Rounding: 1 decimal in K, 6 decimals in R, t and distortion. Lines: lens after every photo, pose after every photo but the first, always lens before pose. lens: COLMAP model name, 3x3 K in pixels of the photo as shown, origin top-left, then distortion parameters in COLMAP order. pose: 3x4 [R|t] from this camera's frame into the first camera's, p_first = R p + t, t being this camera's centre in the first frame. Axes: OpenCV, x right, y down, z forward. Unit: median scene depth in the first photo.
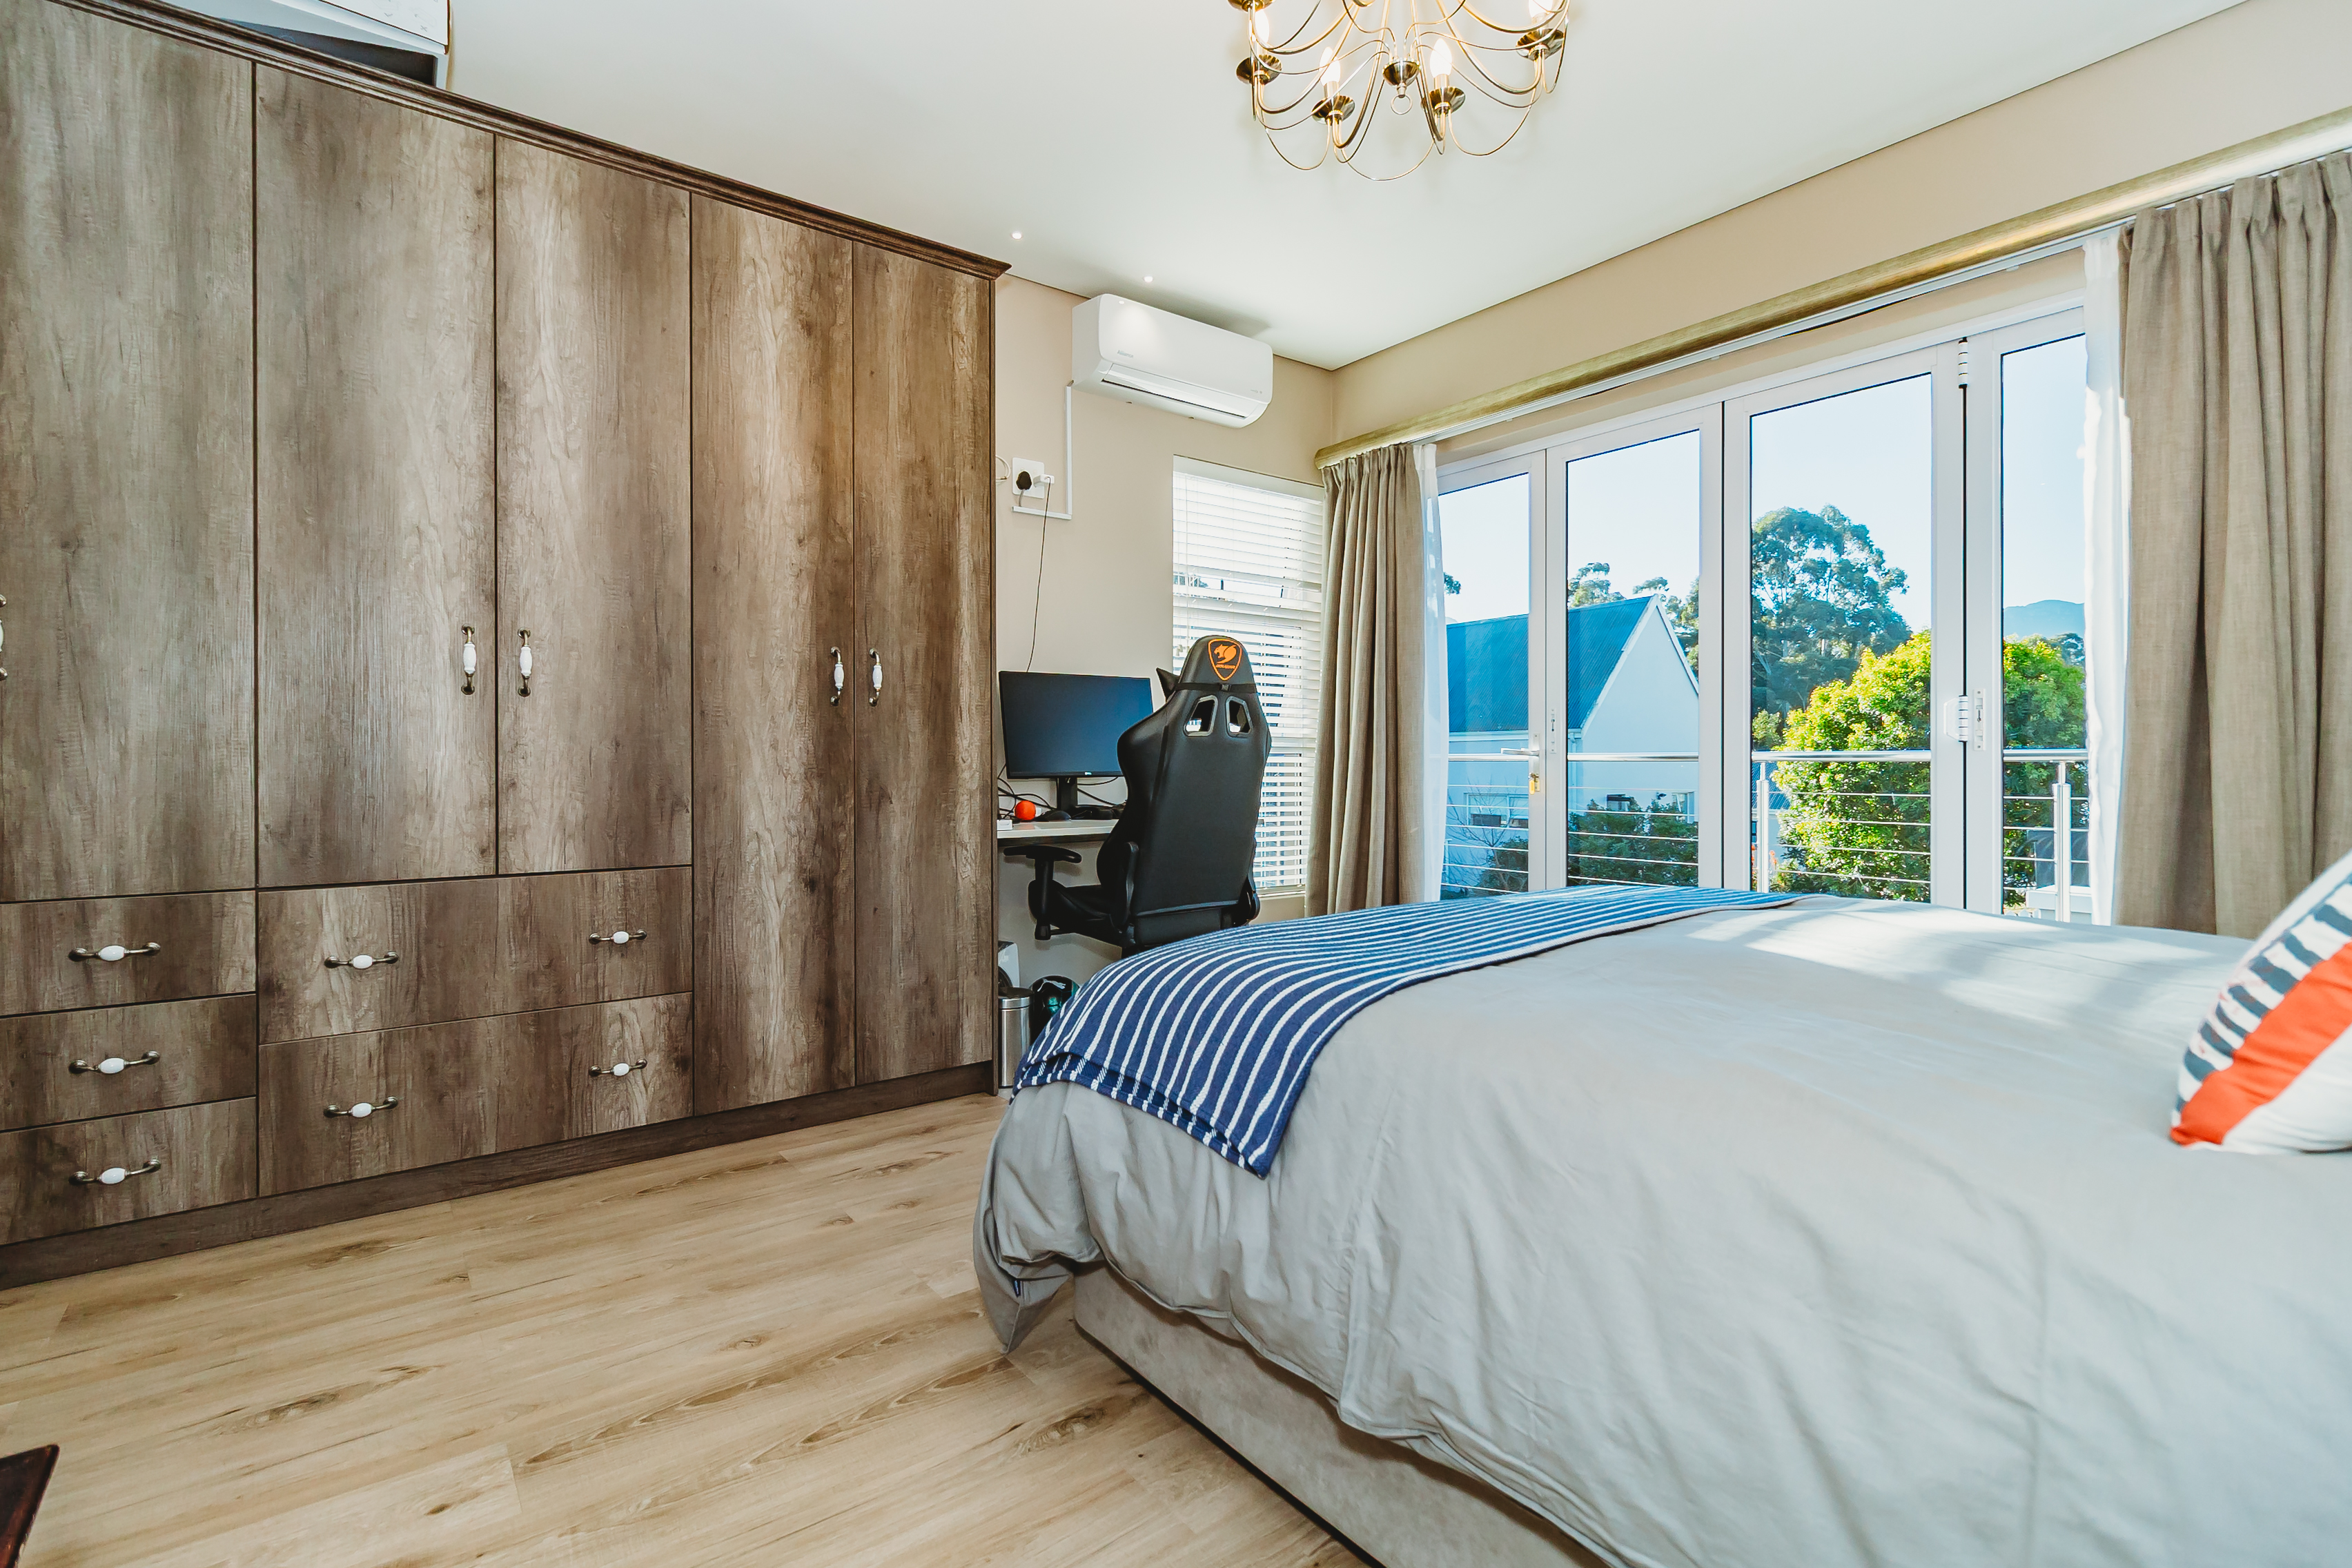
lens RADIAL K [[1100.0, 0, 1172.9], [0, 1100.0, 788.1], [0, 0, 1]] dist [0.001513, 0.000364]
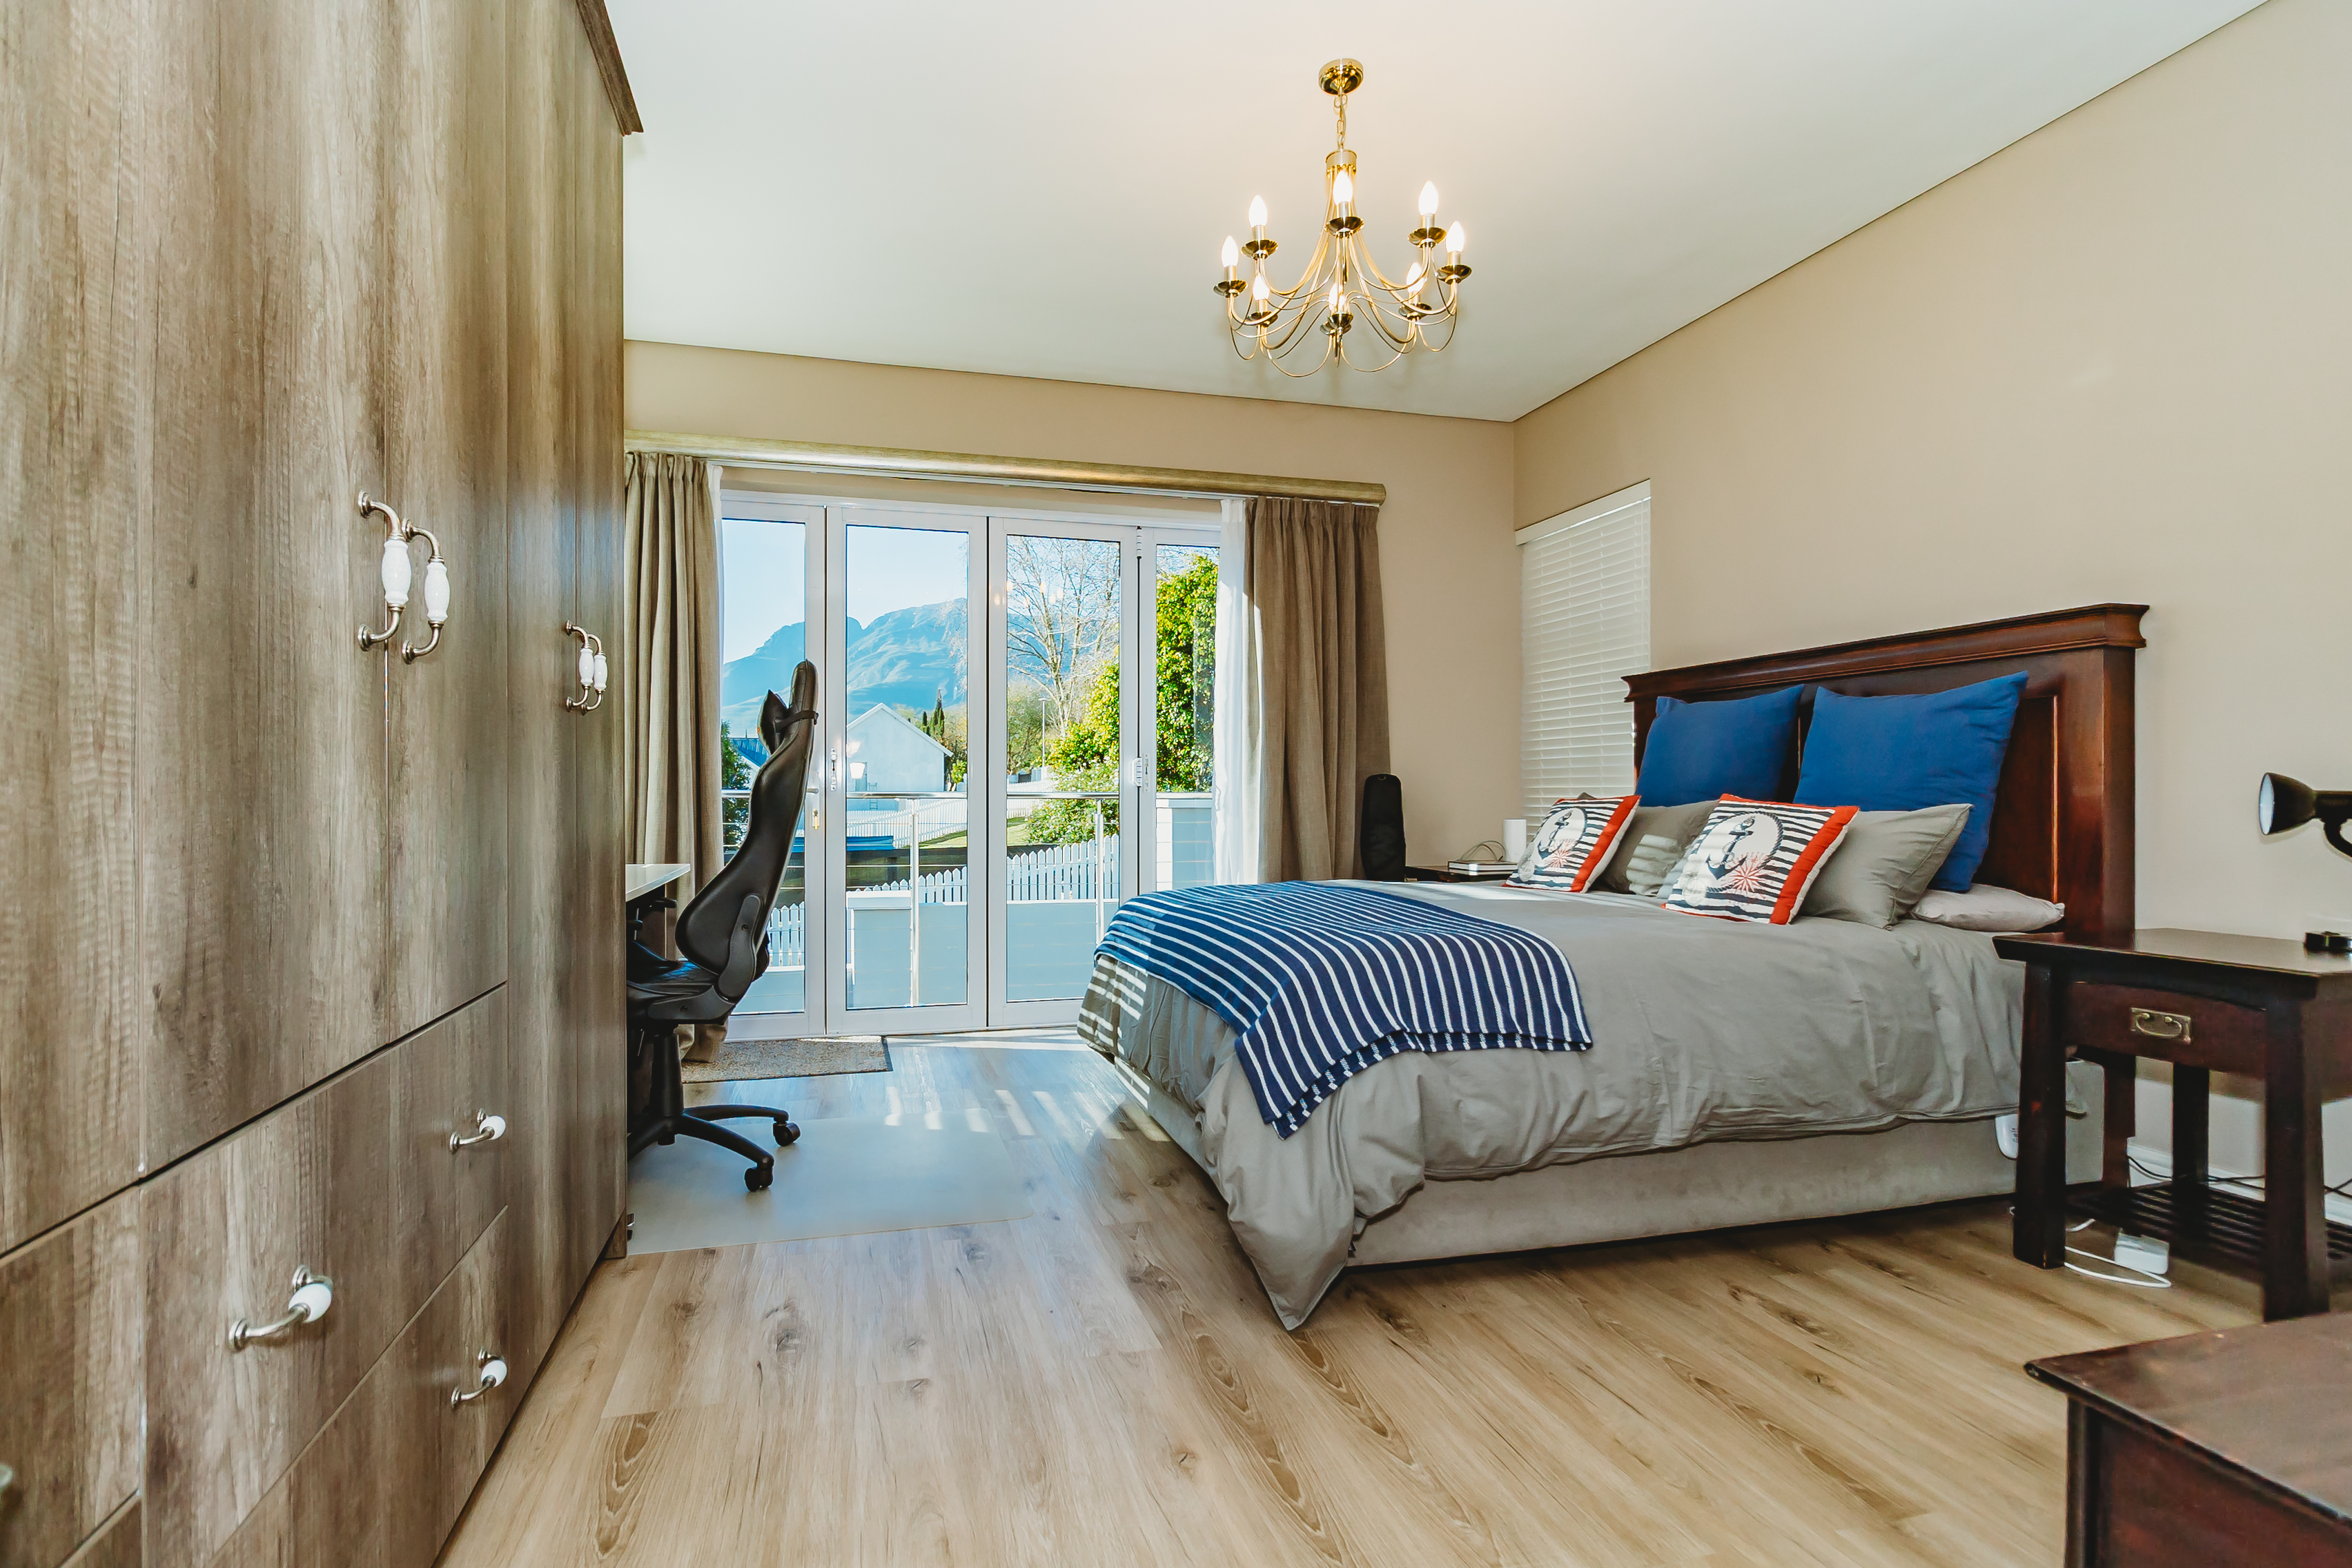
lens RADIAL K [[1100.0, 0, 1160.1], [0, 1100.0, 780.8], [0, 0, 1]] dist [0.001513, 0.000364]
pose [[0.368512, 0.012237, 0.929542, -0.954622], [0.015695, 0.999689, -0.019383, -0.019754], [-0.929490, 0.021732, 0.368205, 0.532466]]
